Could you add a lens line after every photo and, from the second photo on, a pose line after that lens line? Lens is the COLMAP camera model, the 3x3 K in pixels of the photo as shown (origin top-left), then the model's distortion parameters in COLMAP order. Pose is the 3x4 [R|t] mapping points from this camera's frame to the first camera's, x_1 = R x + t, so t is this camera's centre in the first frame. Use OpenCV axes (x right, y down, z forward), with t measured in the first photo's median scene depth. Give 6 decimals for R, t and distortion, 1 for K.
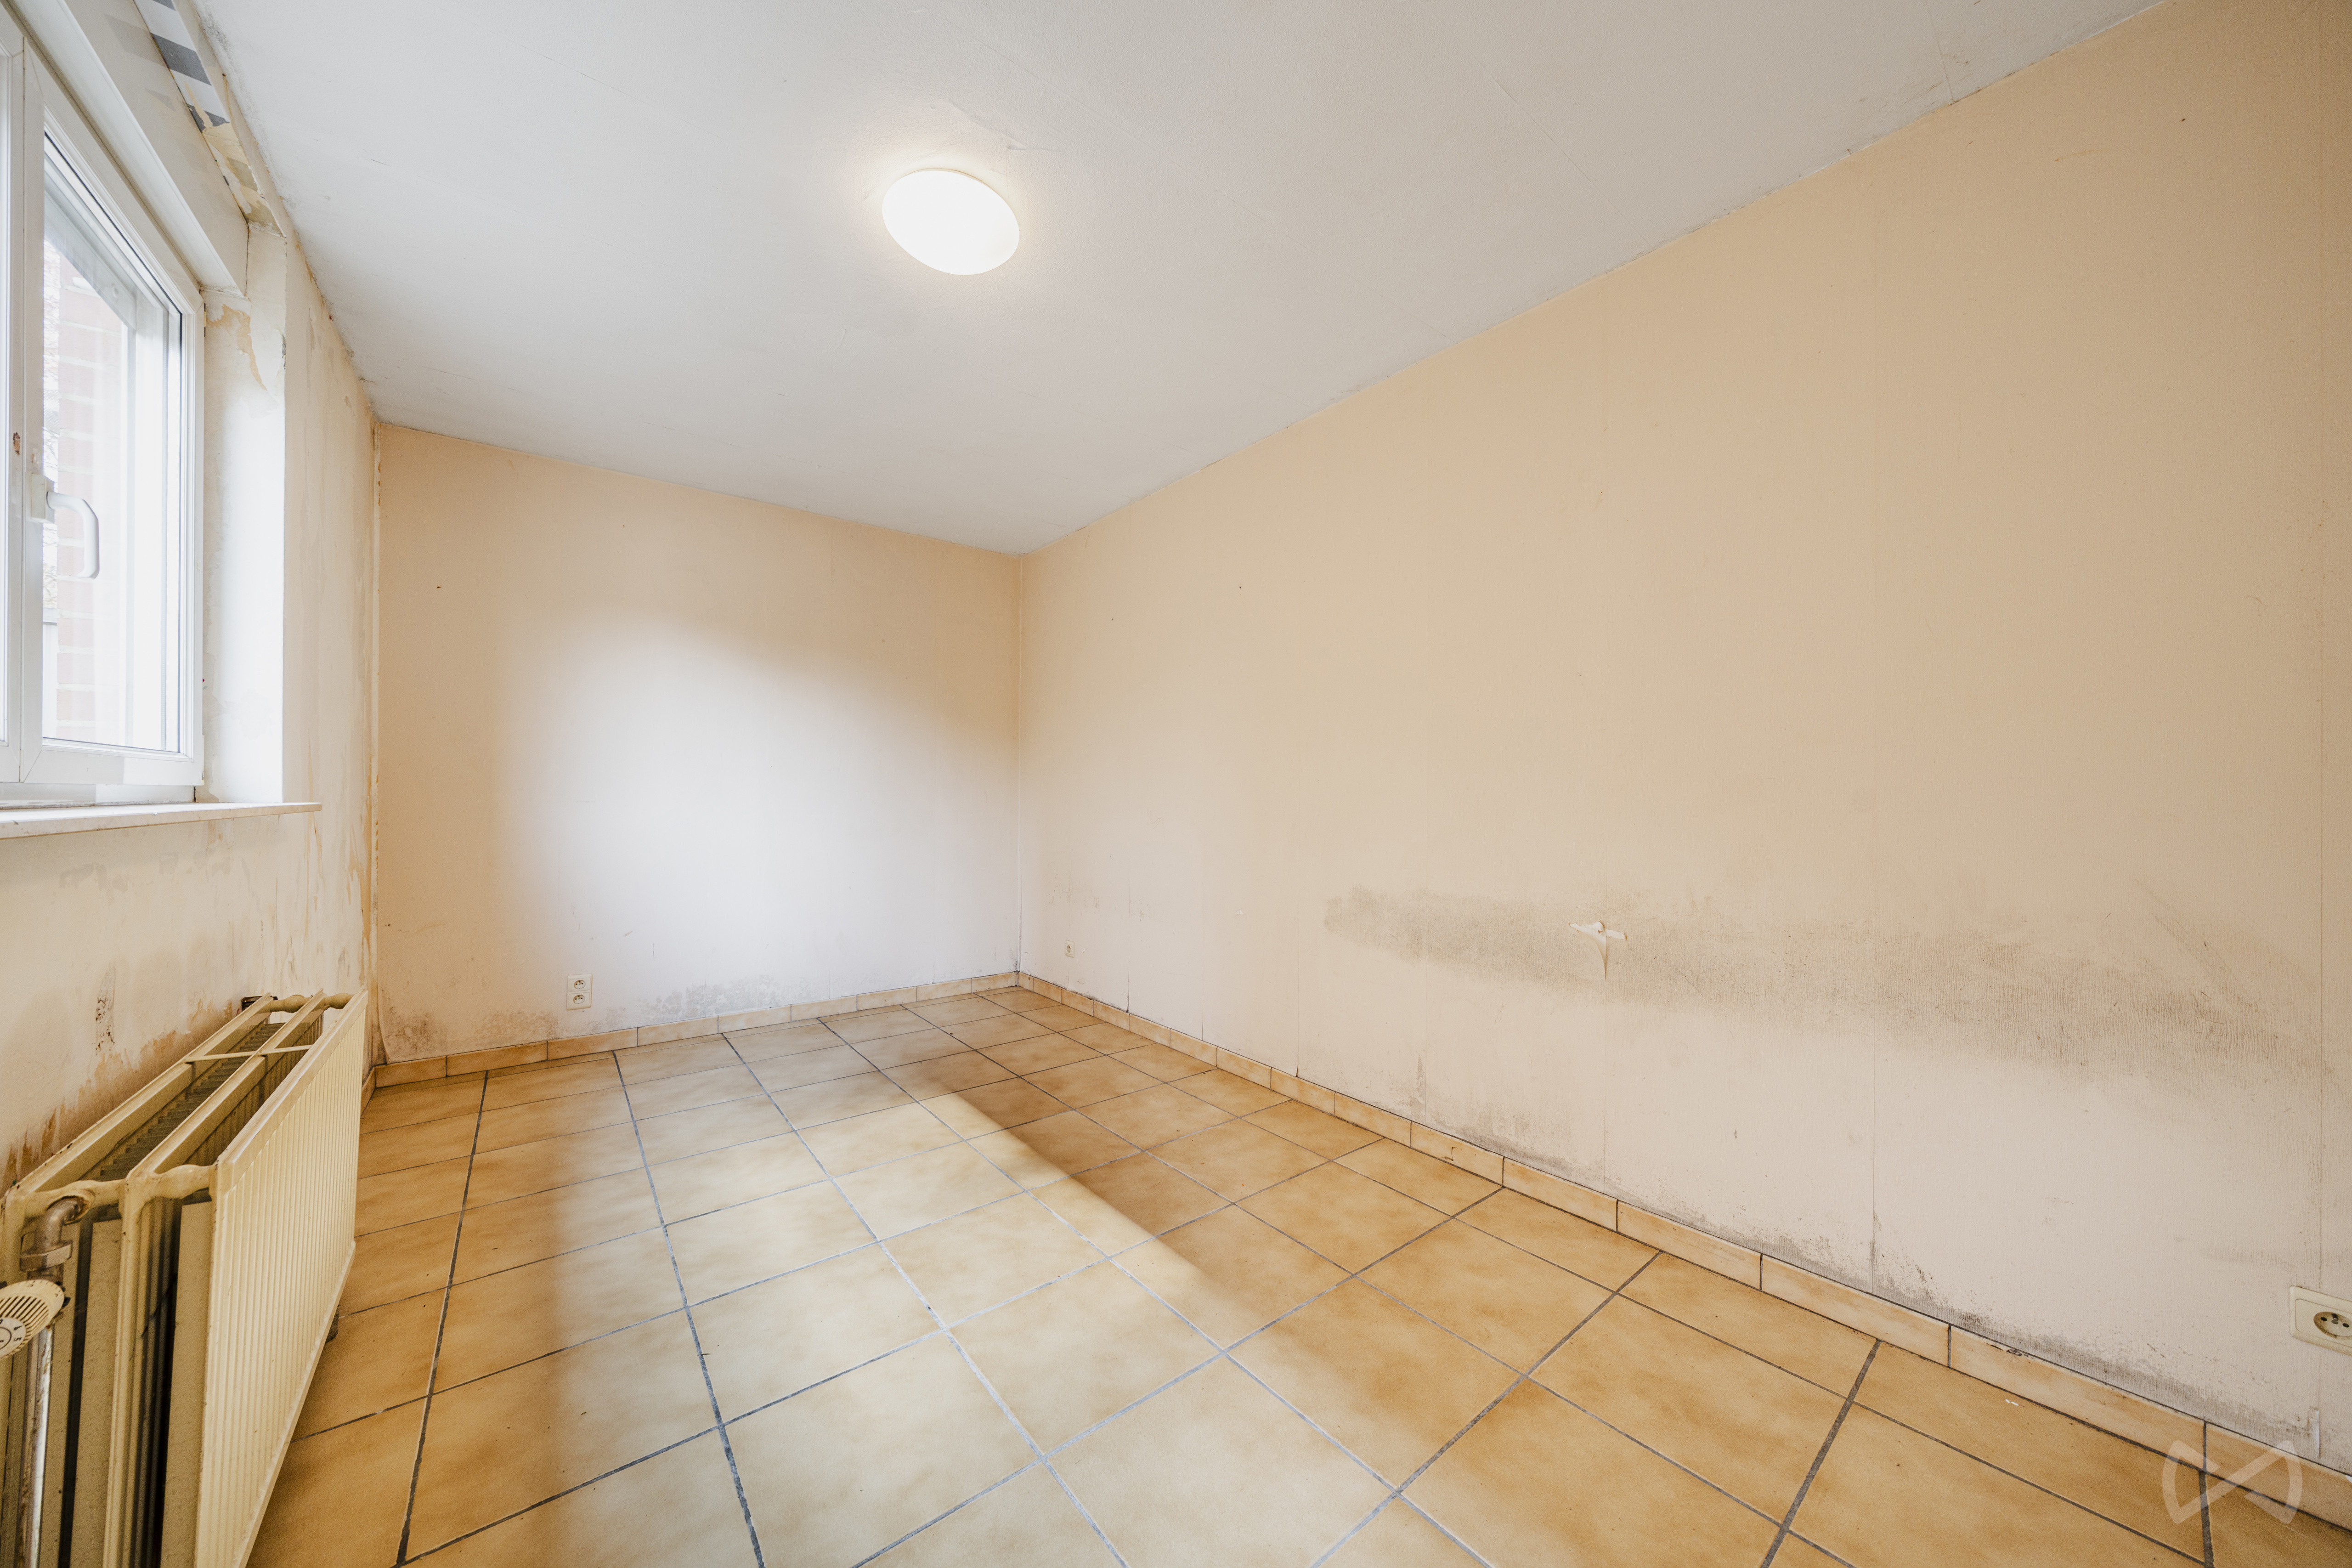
lens RADIAL K [[794.6, 0, 1173.7], [0, 794.6, 792.6], [0, 0, 1]] dist [-0.006406, 0.000073]
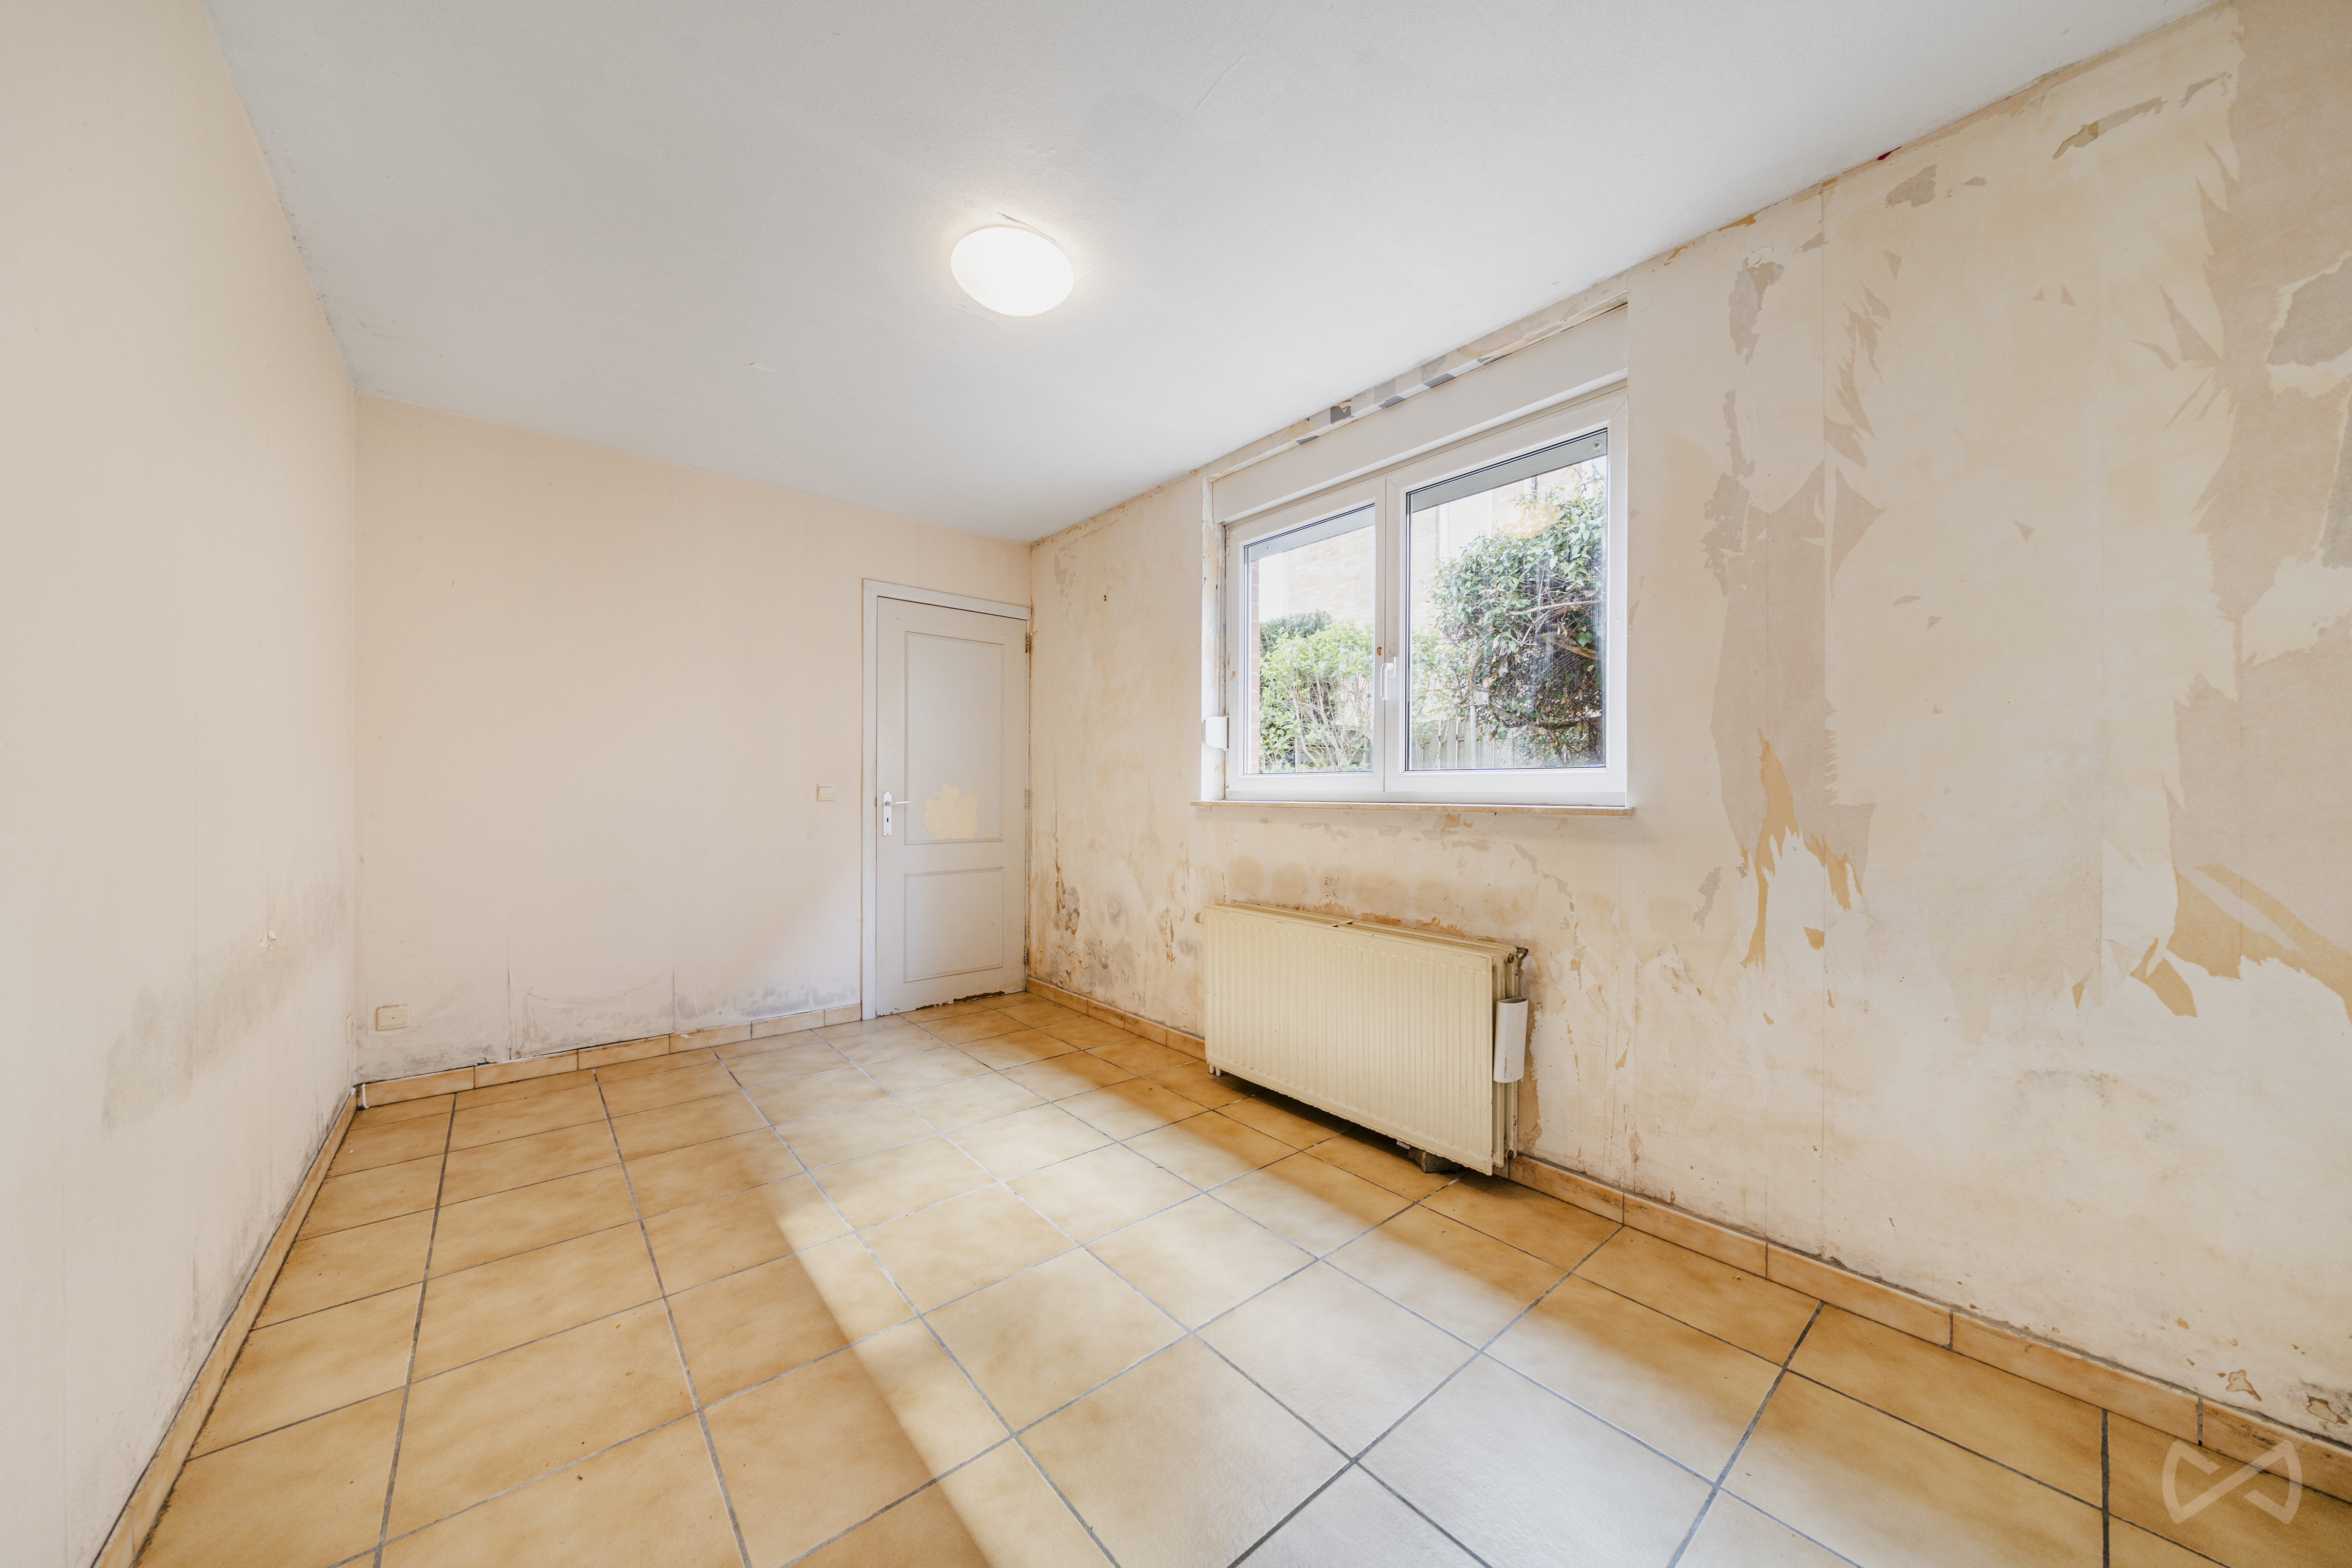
lens RADIAL K [[794.6, 0, 1173.7], [0, 794.6, 792.6], [0, 0, 1]] dist [-0.006406, 0.000073]
pose [[-0.999594, -0.013106, -0.025311, -0.459962], [-0.013079, 0.999914, -0.001226, -0.000505], [0.025325, -0.000895, -0.999679, 2.013924]]
